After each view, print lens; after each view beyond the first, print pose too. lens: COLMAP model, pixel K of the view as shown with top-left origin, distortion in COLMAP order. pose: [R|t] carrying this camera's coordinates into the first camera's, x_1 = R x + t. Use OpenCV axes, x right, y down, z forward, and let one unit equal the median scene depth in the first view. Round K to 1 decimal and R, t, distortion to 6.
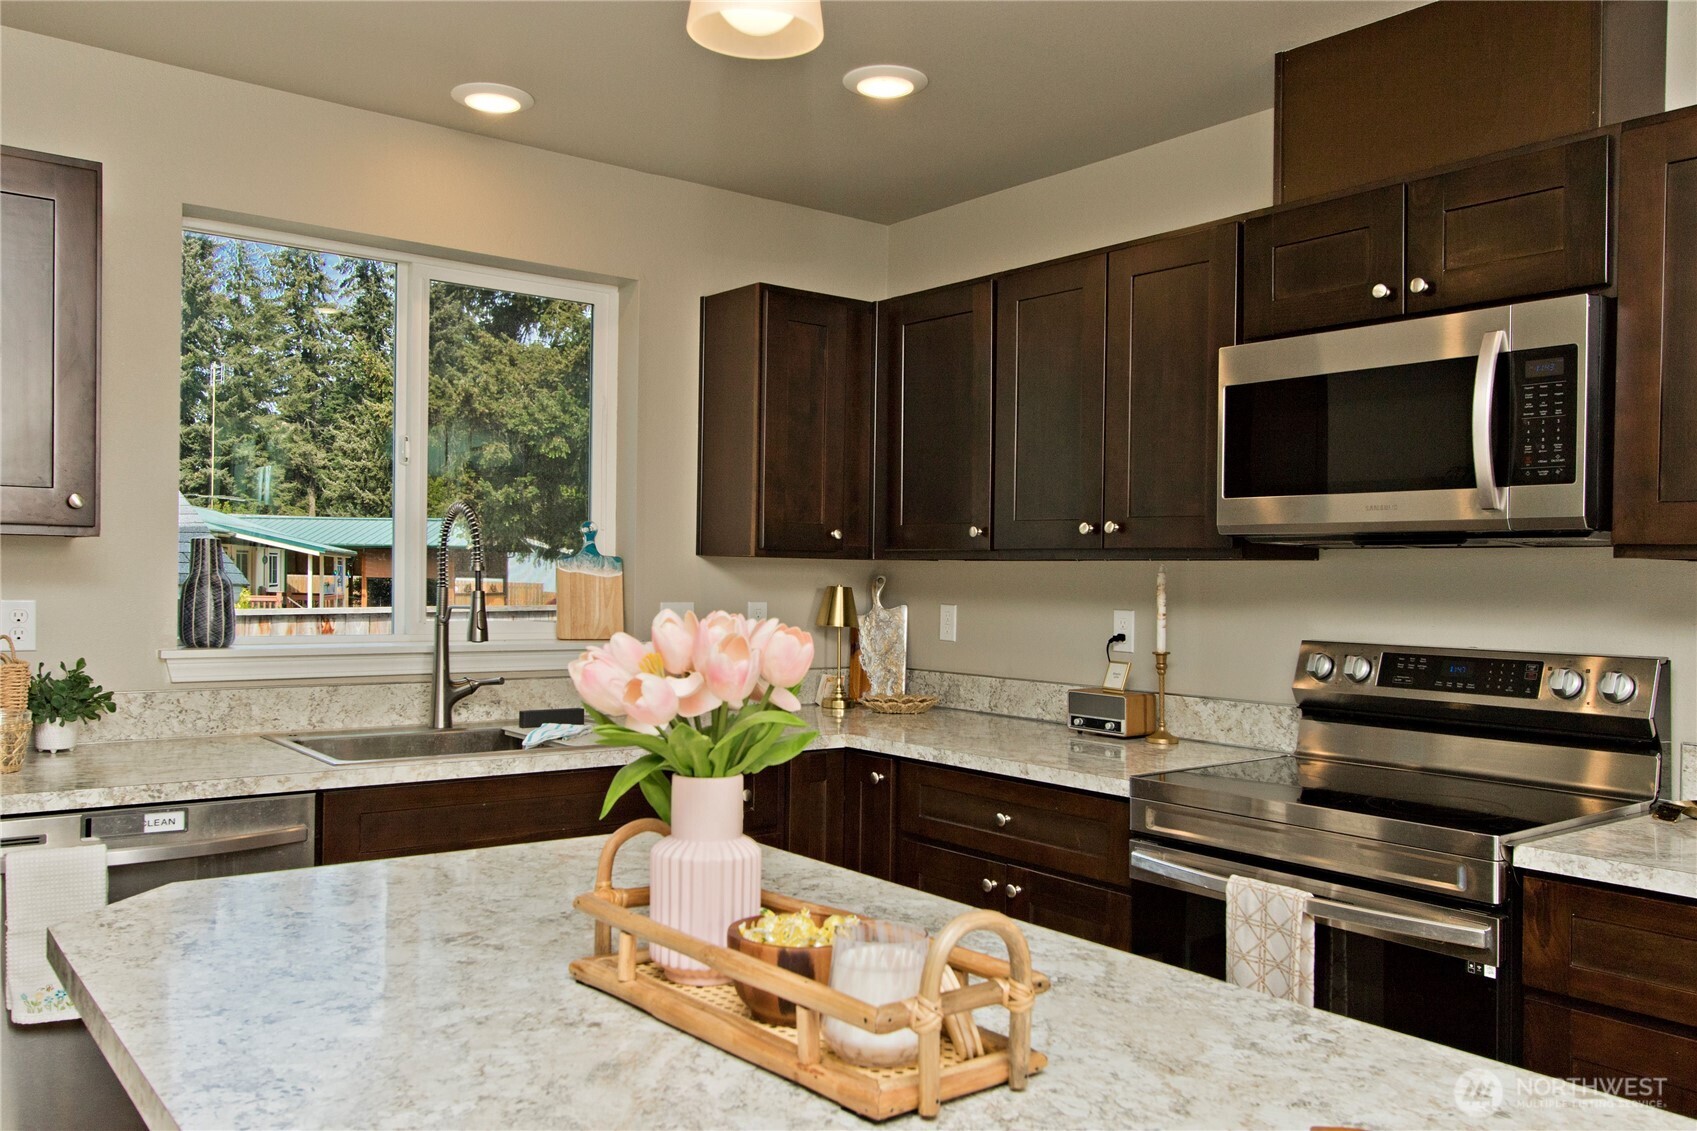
lens RADIAL K [[1338.1, 0, 848.5], [0, 1338.1, 565.5], [0, 0, 1]] dist [0.005932, 0.000986]
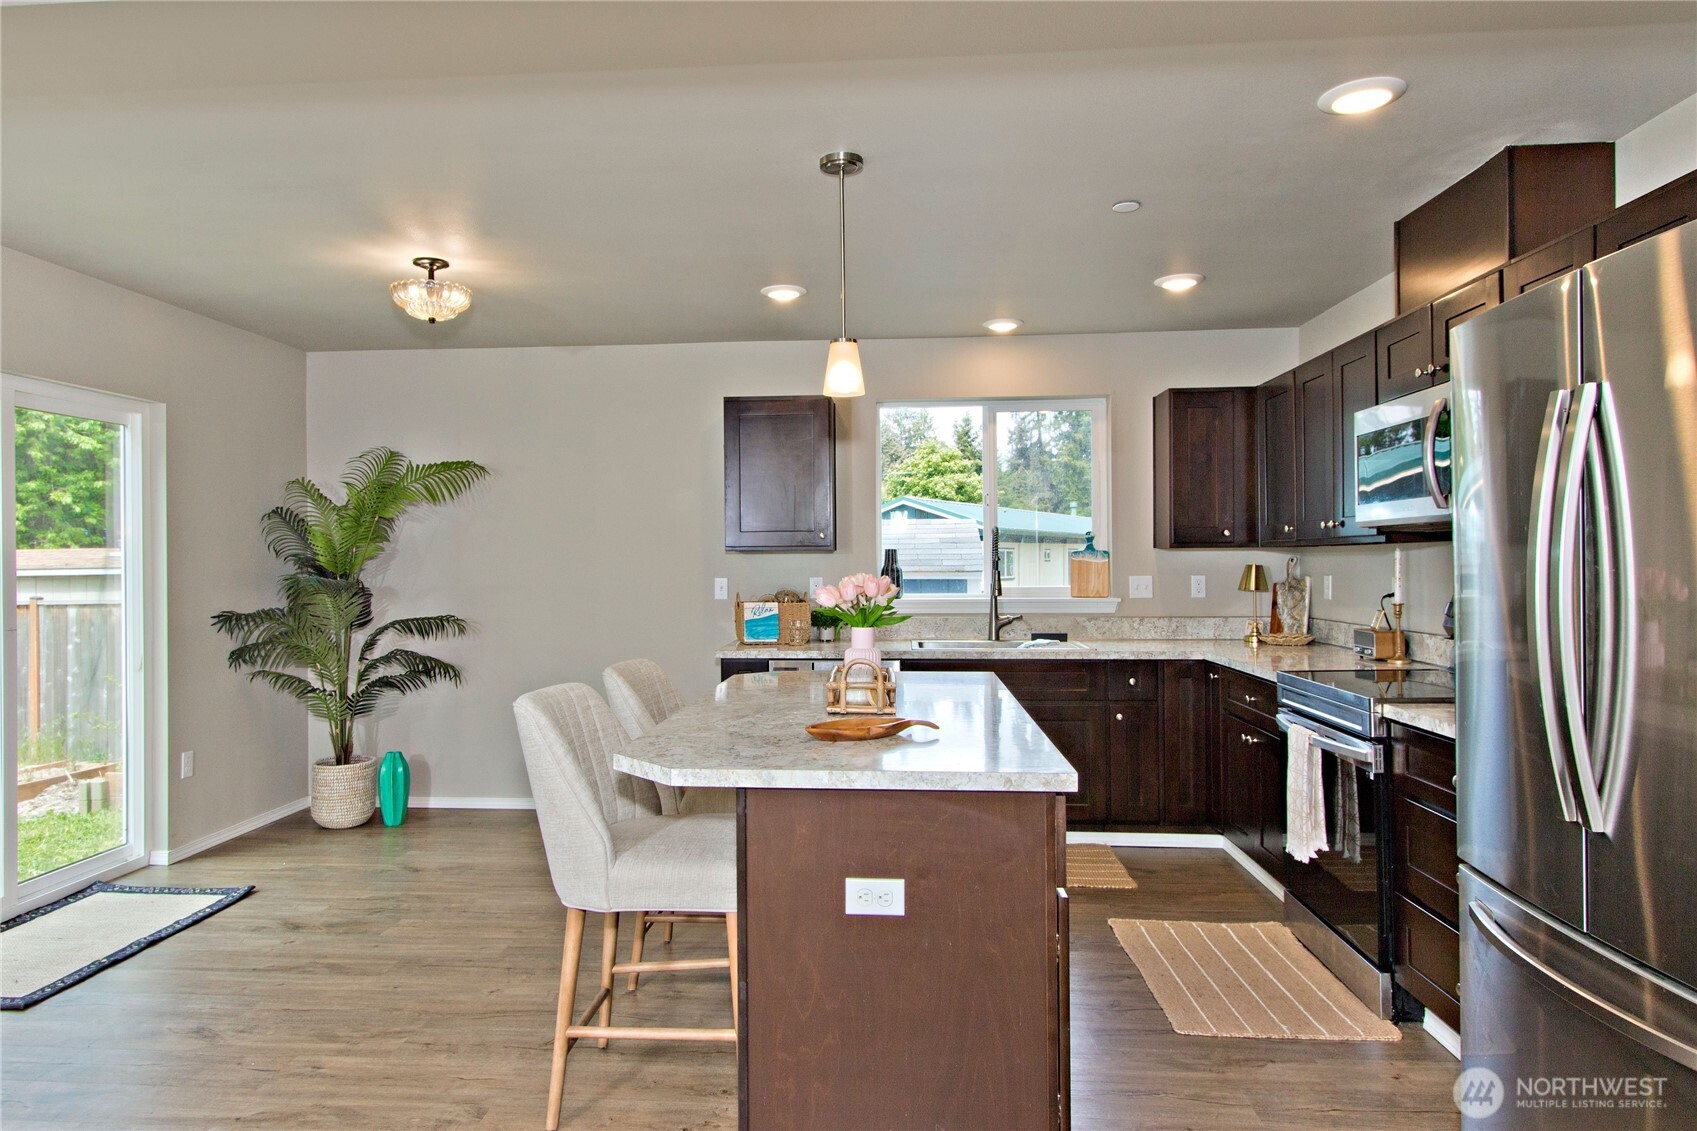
lens RADIAL K [[1000.6, 0, 848.5], [0, 1000.6, 565.5], [0, 0, 1]] dist [-0.004342, -0.000553]
pose [[0.757625, -0.020099, -0.652380, 0.443022], [0.022485, 0.999736, -0.004688, 0.011619], [0.652302, -0.011117, 0.757877, -0.230986]]
